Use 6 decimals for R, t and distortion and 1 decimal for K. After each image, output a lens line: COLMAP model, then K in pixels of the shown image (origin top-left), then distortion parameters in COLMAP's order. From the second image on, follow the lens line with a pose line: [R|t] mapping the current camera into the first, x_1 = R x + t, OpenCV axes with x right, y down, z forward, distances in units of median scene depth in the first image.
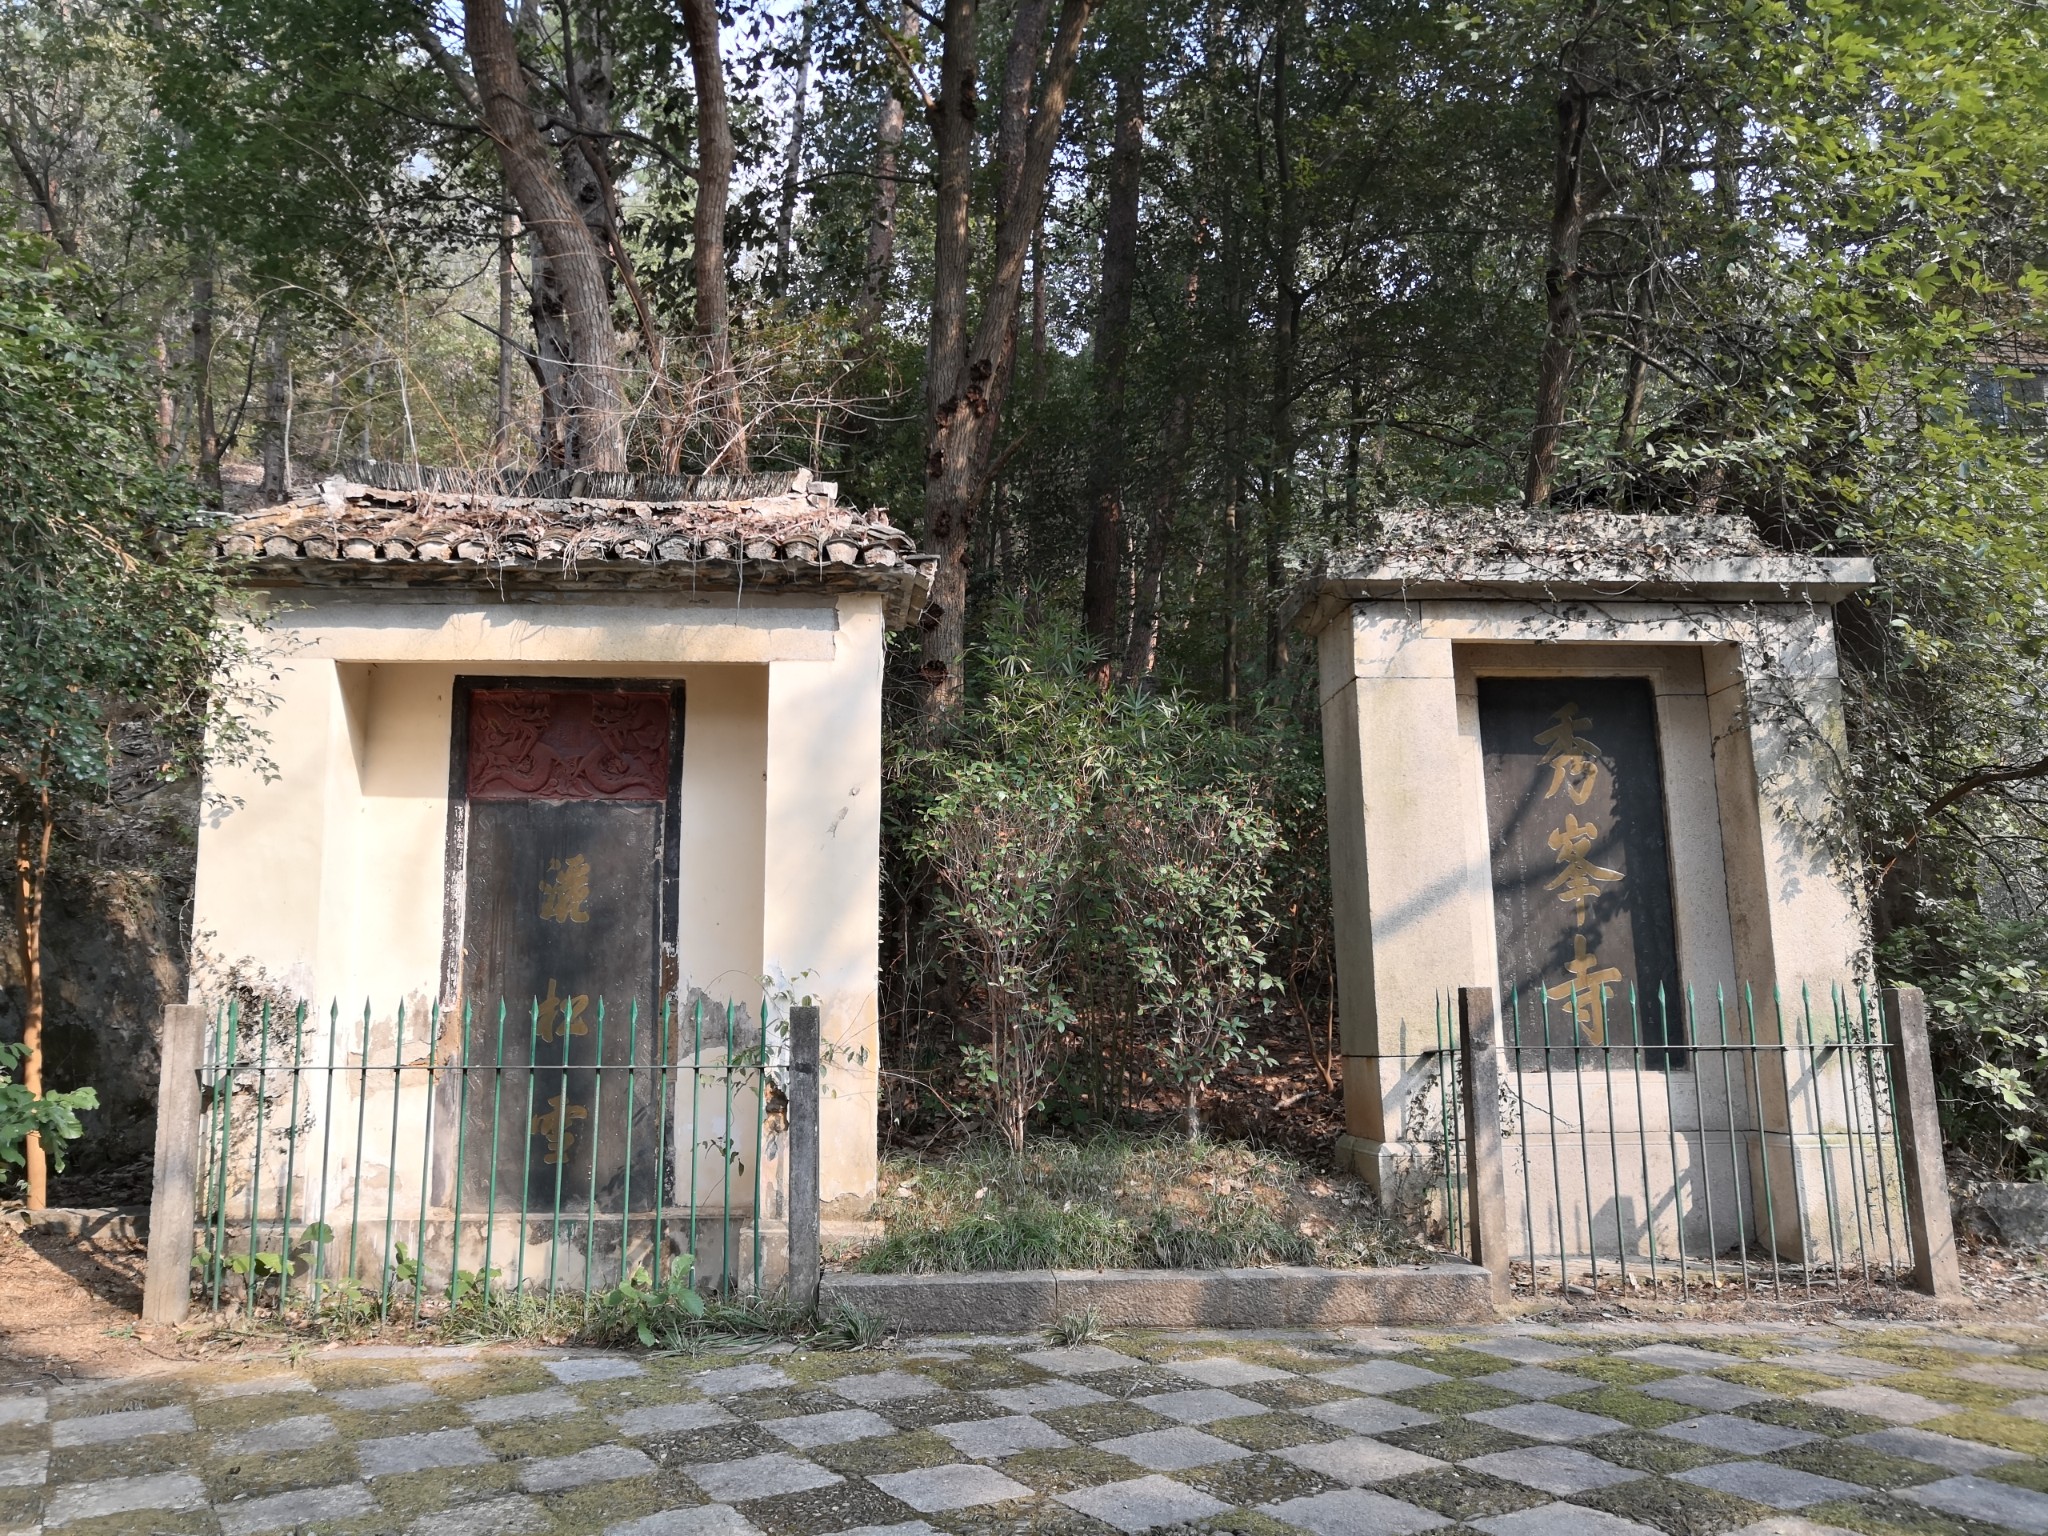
lens RADIAL K [[1622.6, 0, 1014.0], [0, 1622.6, 762.3], [0, 0, 1]] dist [-0.024870, 0.080952]
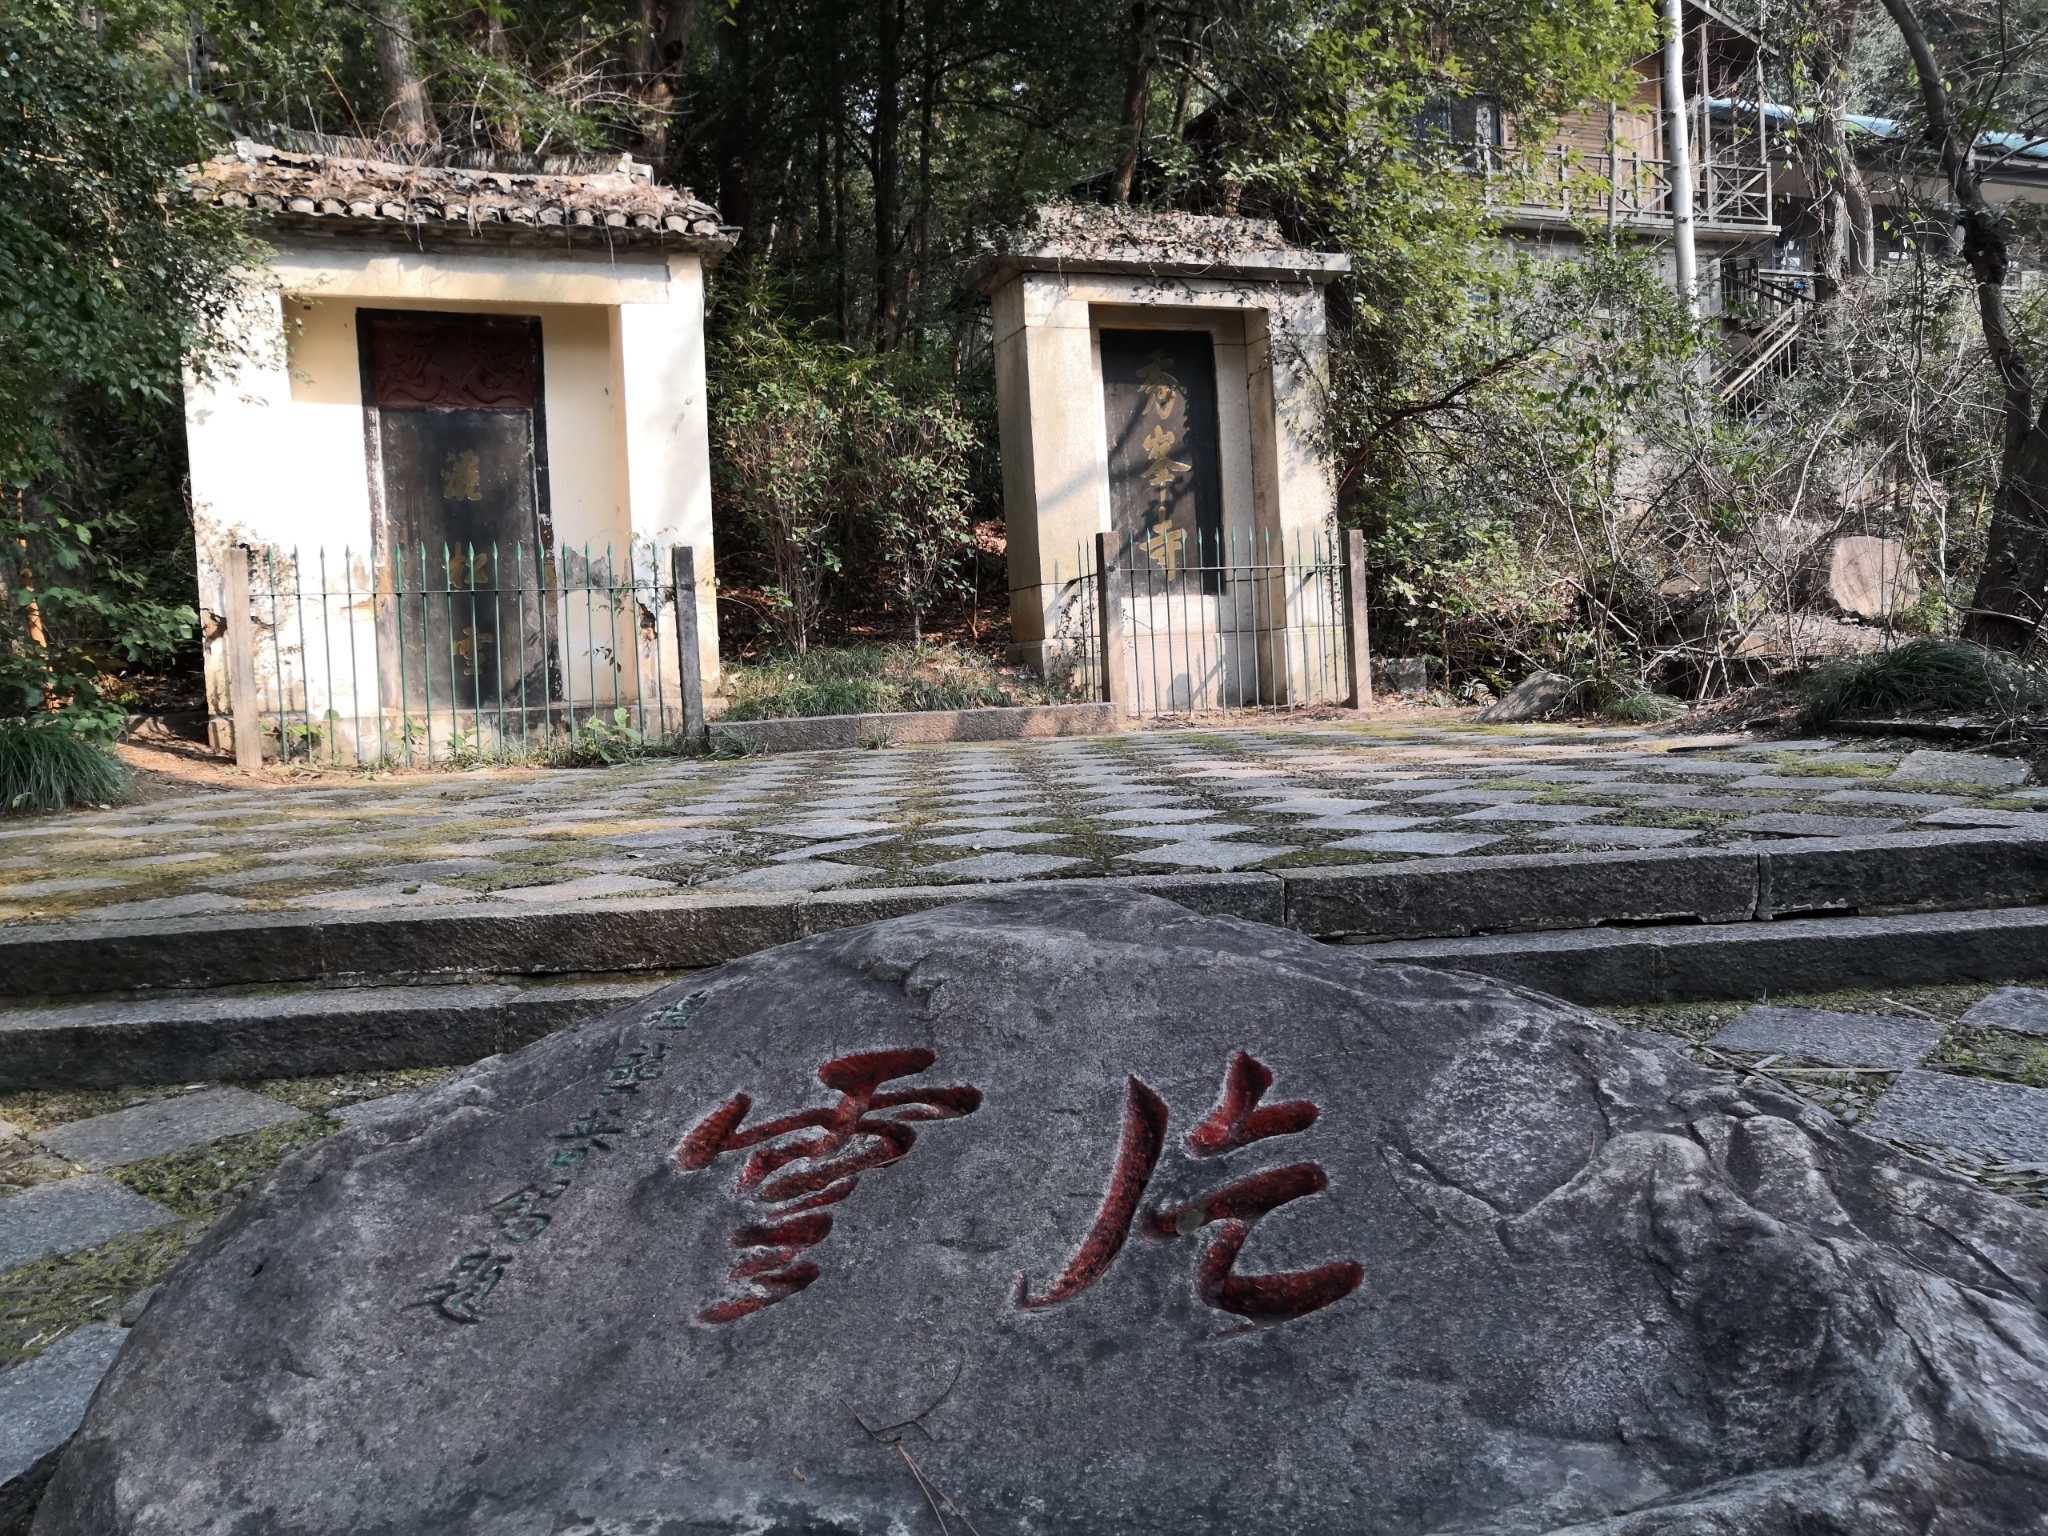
lens RADIAL K [[1622.6, 0, 1014.0], [0, 1622.6, 762.3], [0, 0, 1]] dist [-0.024870, 0.080952]
pose [[0.958419, -0.050989, 0.280771, -0.229813], [-0.007843, 0.978829, 0.204531, 0.033446], [-0.285256, -0.198228, 0.937728, -0.442263]]
